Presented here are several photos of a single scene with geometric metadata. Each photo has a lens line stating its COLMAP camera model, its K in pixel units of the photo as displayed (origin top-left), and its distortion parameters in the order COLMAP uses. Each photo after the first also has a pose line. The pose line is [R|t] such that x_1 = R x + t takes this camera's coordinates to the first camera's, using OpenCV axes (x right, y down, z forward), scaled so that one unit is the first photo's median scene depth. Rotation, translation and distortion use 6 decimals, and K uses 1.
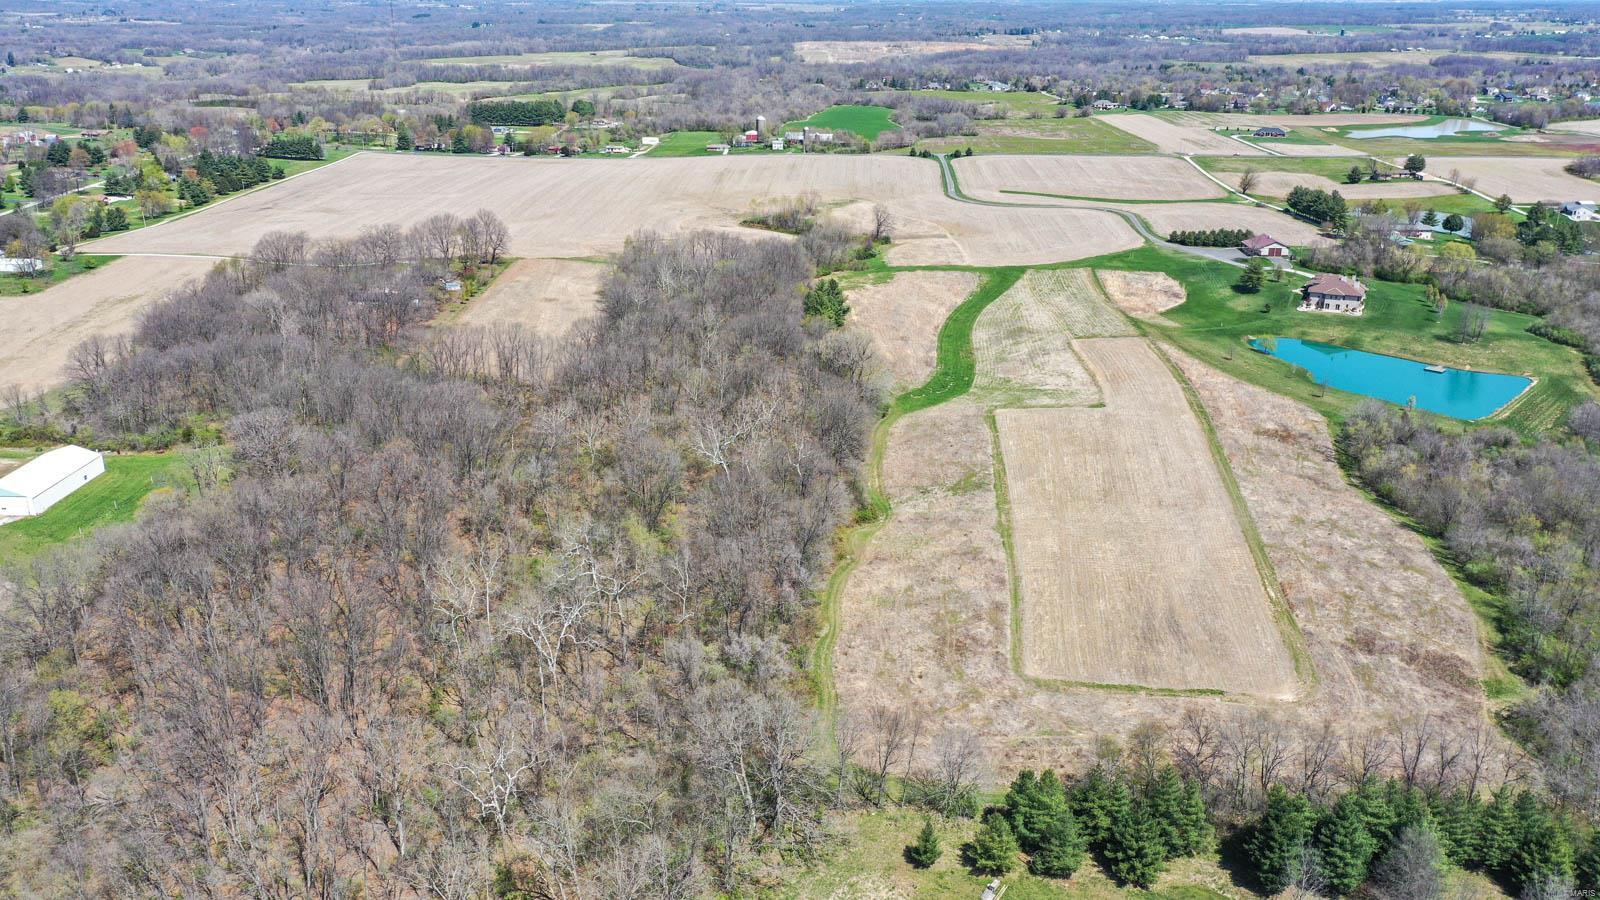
lens RADIAL K [[1347.8, 0, 776.8], [0, 1347.8, 446.8], [0, 0, 1]] dist [-0.001827, 0.003103]
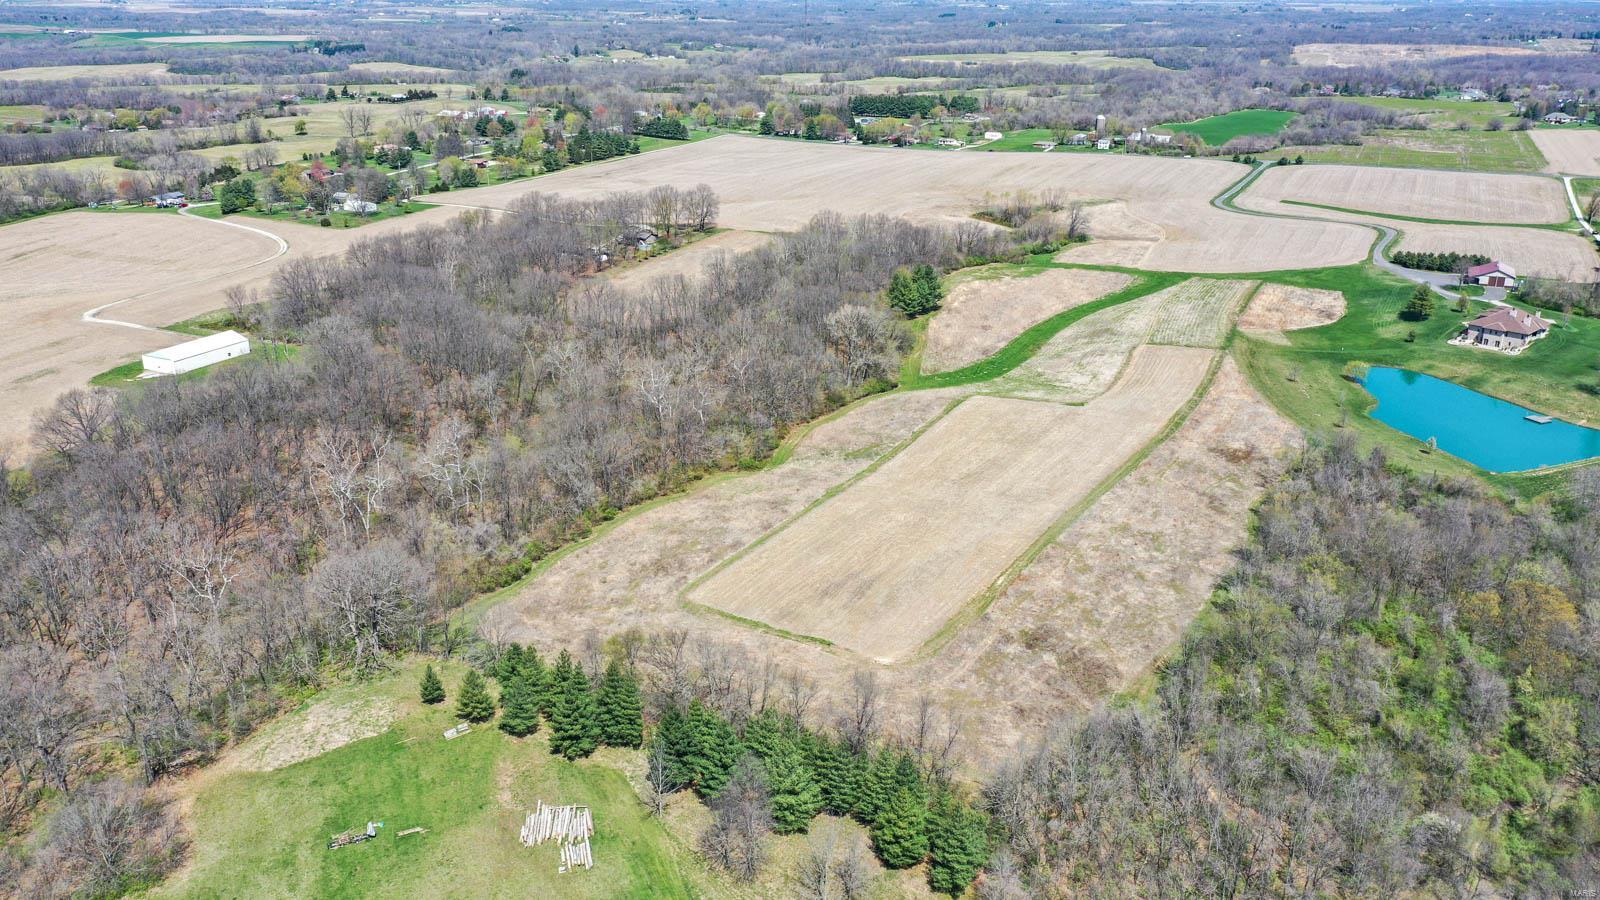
lens RADIAL K [[1347.8, 0, 776.8], [0, 1347.8, 446.8], [0, 0, 1]] dist [-0.001827, 0.003103]
pose [[0.900512, 0.134841, -0.413395, 0.299895], [-0.135083, 0.990416, 0.028797, 0.001151], [0.413316, 0.029910, 0.910096, 0.003069]]
